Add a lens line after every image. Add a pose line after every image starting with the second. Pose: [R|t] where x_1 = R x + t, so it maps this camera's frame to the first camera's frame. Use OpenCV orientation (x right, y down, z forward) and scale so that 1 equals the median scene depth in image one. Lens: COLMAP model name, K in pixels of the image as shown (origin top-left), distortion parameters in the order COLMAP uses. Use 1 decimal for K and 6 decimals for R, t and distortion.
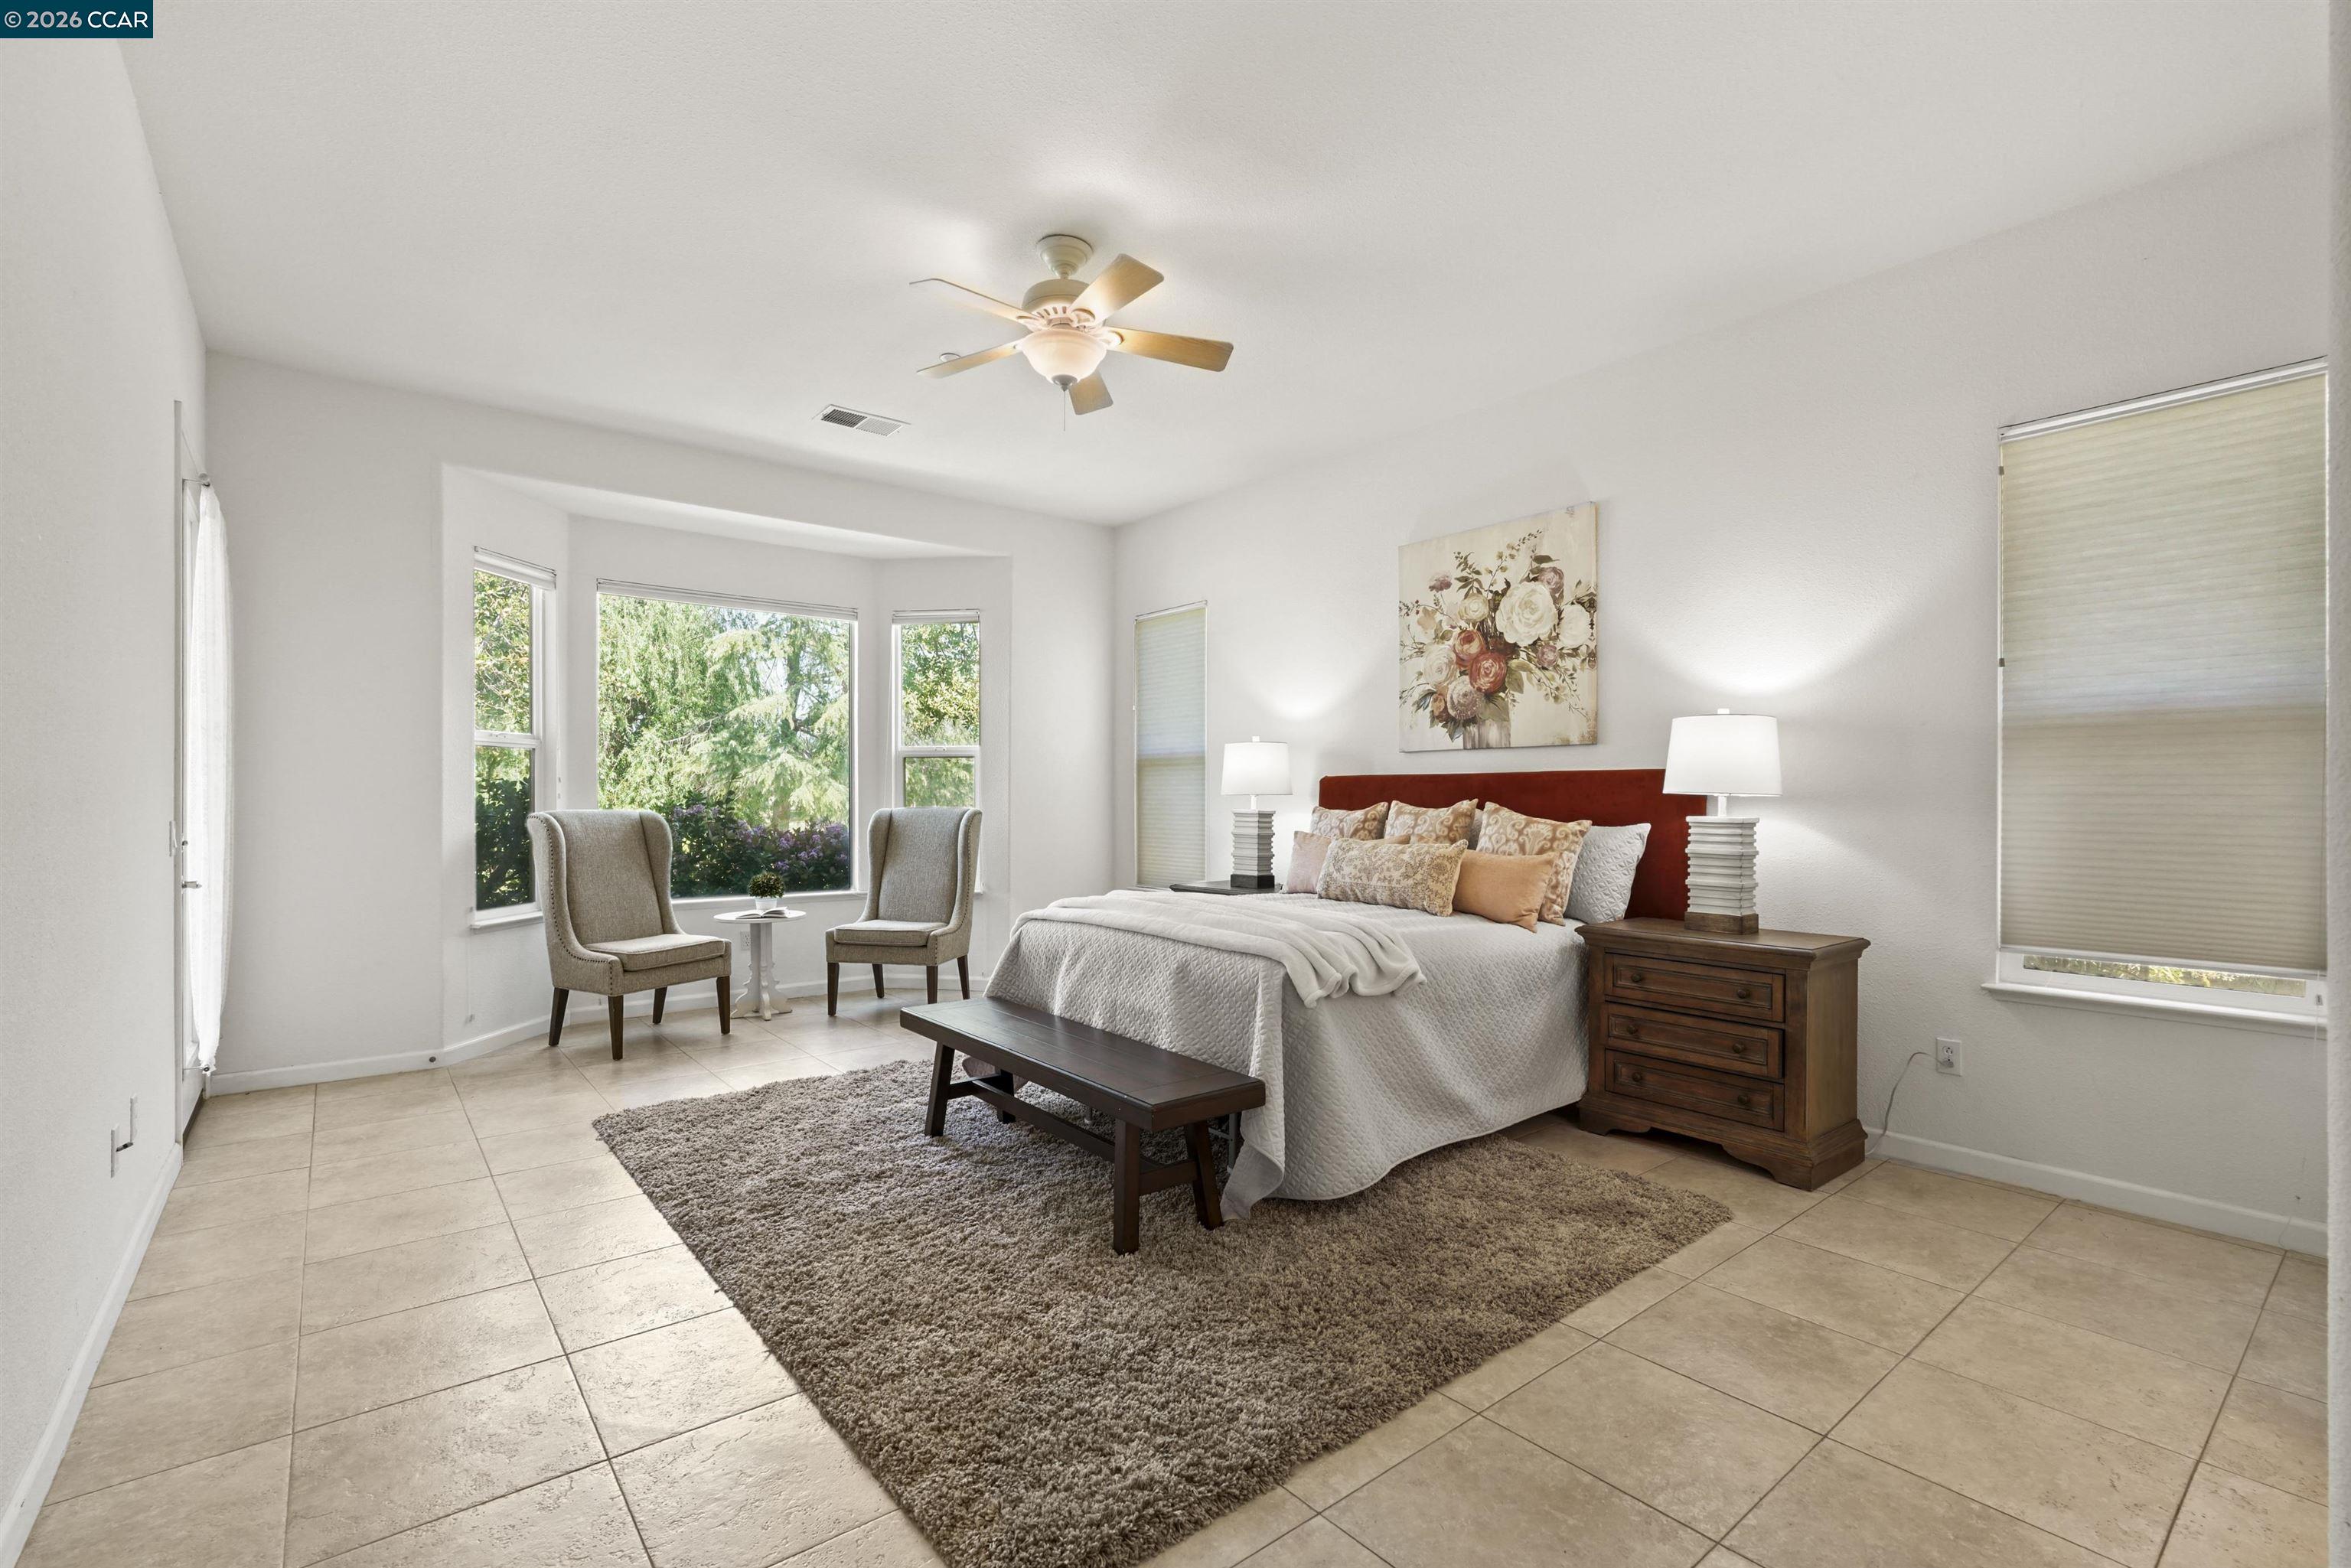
lens RADIAL K [[1032.2, 0, 1175.5], [0, 1032.2, 784.0], [0, 0, 1]] dist [-0.015402, 0.009170]
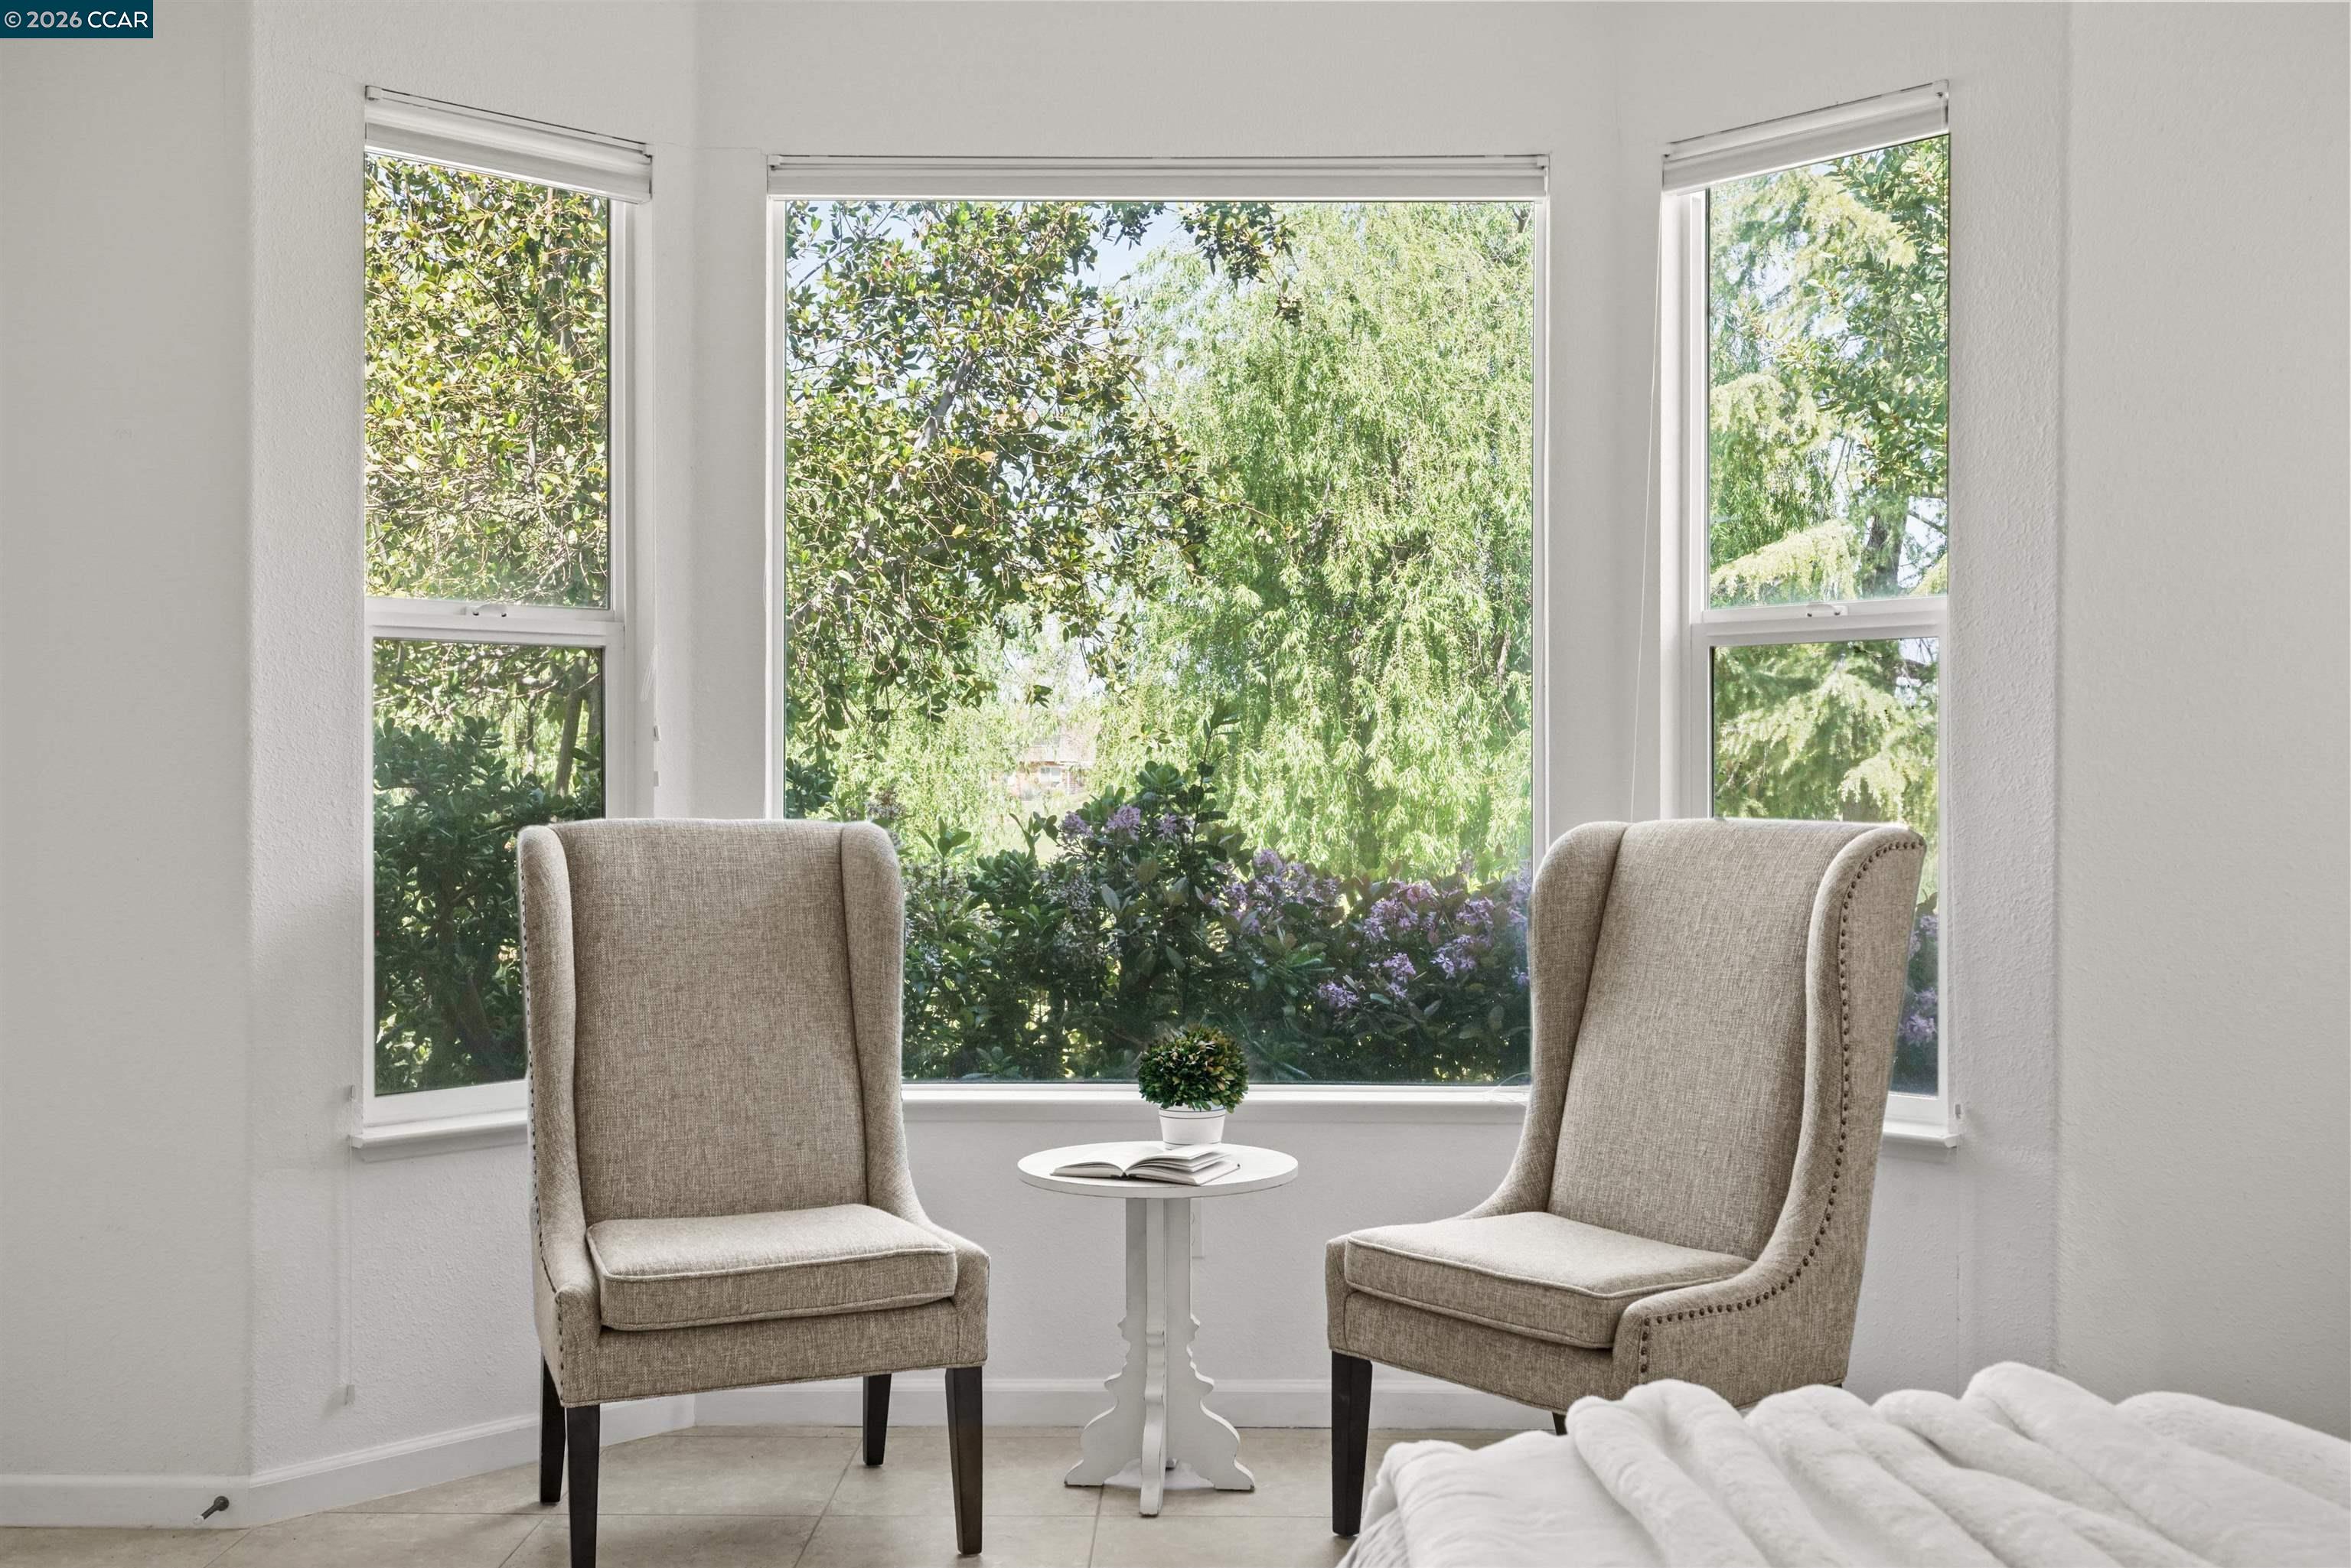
lens RADIAL K [[2324.6, 0, 1175.5], [0, 2324.6, 784.0], [0, 0, 1]] dist [0.013698, 0.011755]
pose [[0.761655, 0.002080, -0.647979, 0.055884], [0.007180, 0.999906, 0.011649, 0.005106], [0.647943, -0.013525, 0.761569, 0.484151]]
